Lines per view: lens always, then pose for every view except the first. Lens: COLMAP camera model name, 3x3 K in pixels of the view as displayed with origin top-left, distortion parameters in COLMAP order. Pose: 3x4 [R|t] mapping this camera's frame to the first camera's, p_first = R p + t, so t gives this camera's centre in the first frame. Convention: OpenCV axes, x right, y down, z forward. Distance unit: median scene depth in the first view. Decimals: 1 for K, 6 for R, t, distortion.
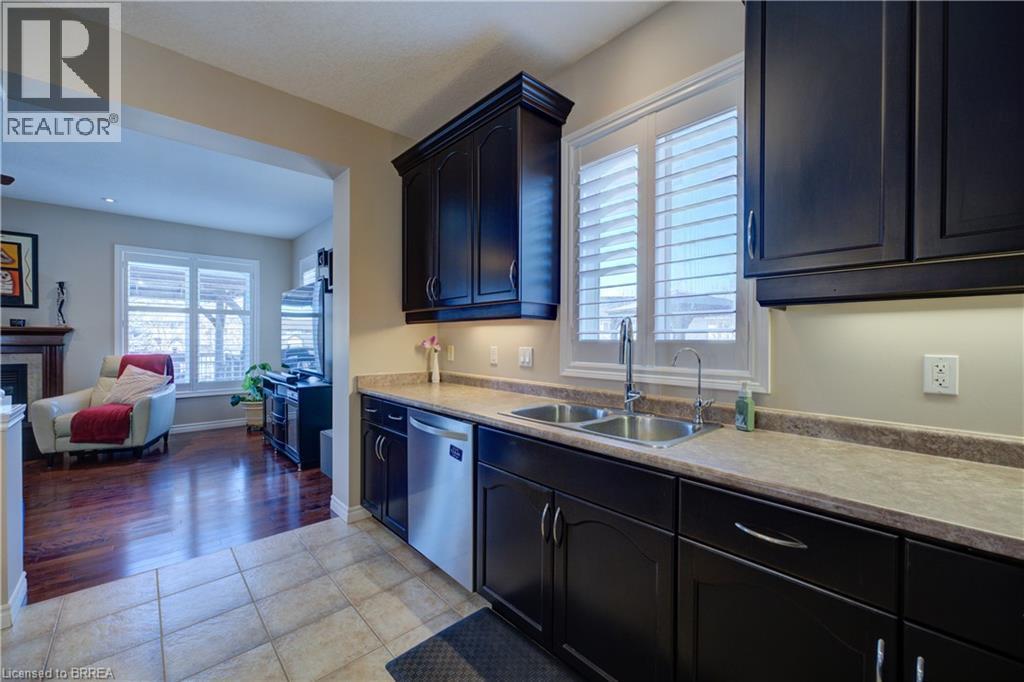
lens RADIAL K [[407.4, 0, 507.7], [0, 407.4, 341.4], [0, 0, 1]] dist [0.001065, -0.000674]
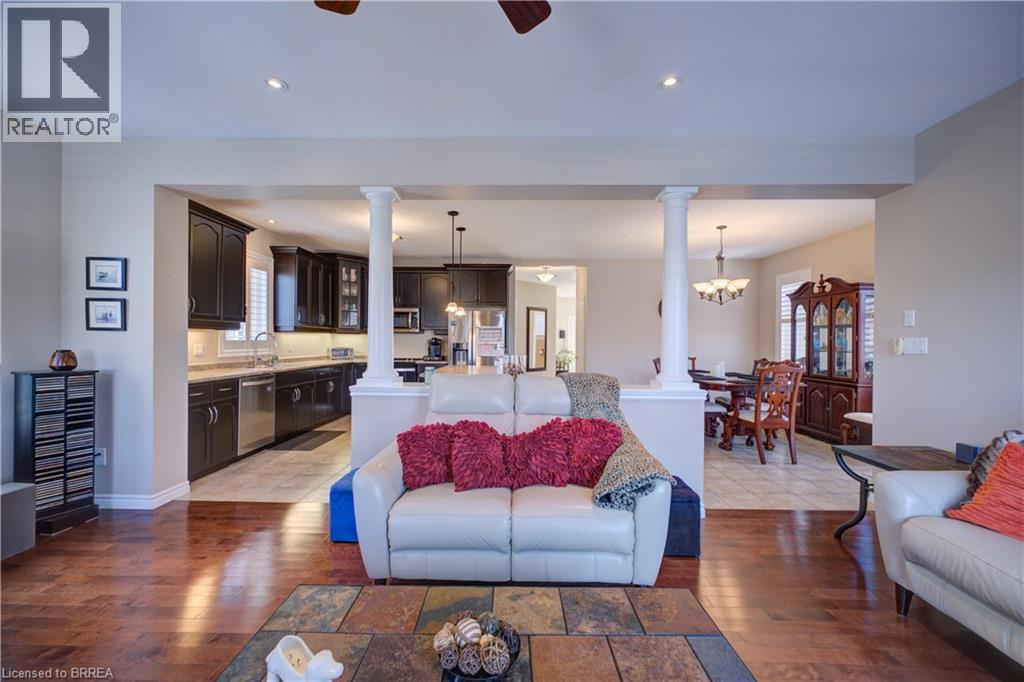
lens RADIAL K [[407.4, 0, 509.1], [0, 407.4, 344.6], [0, 0, 1]] dist [0.001065, -0.000674]
pose [[-0.728833, -0.016392, 0.684495, -1.968878], [-0.006502, 0.999834, 0.017020, -0.021273], [-0.684661, 0.007955, -0.728819, 1.267424]]
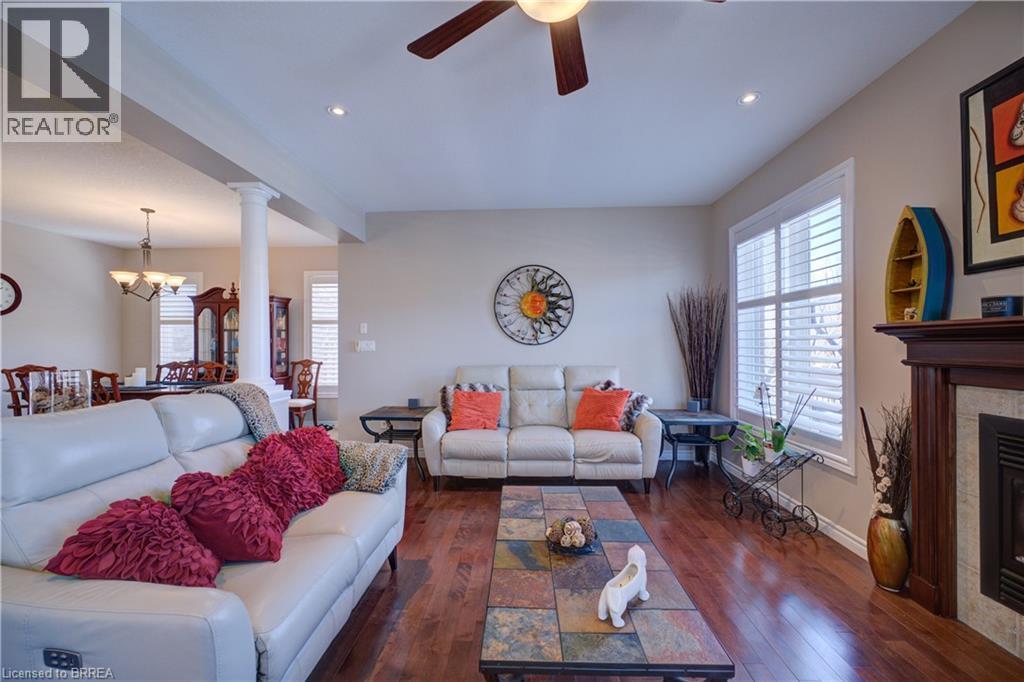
lens RADIAL K [[407.4, 0, 509.5], [0, 407.4, 344.6], [0, 0, 1]] dist [0.001065, -0.000674]
pose [[-0.705353, -0.001761, -0.708854, -1.222785], [-0.003979, 0.999991, 0.001475, -0.017482], [0.708845, 0.003861, -0.705354, 1.369966]]
